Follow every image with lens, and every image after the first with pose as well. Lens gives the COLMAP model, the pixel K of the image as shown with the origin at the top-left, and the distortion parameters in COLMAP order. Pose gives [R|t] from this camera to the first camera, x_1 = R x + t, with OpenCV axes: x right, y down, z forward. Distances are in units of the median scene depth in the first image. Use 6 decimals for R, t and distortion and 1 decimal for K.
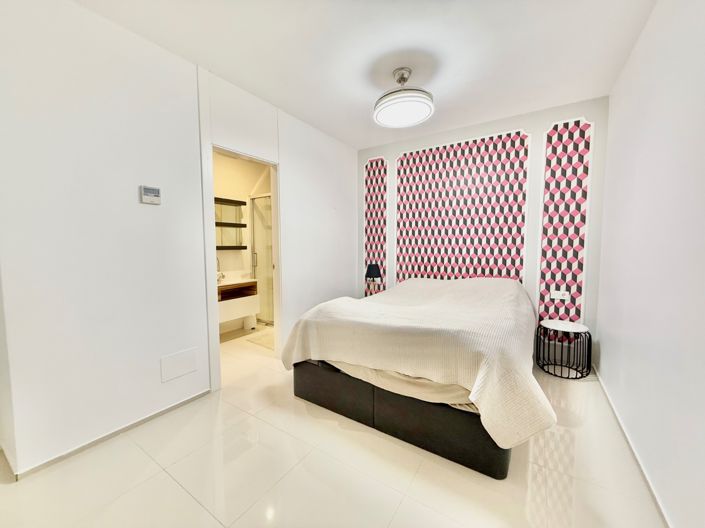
lens RADIAL K [[282.5, 0, 347.5], [0, 282.5, 264.2], [0, 0, 1]] dist [0.002031, 0.000430]
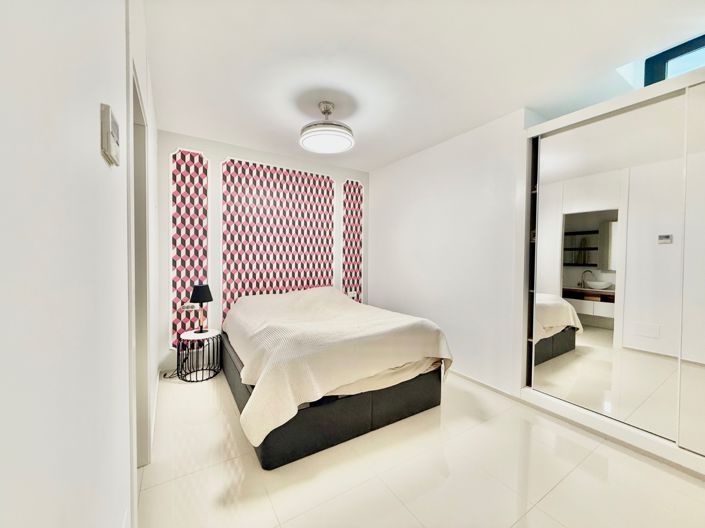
lens RADIAL K [[282.5, 0, 348.1], [0, 282.5, 262.6], [0, 0, 1]] dist [0.002031, 0.000430]
pose [[0.411641, -0.006286, 0.911324, -0.490074], [0.060595, 0.997952, -0.020487, -0.022657], [-0.909329, 0.063655, 0.411179, 0.325456]]
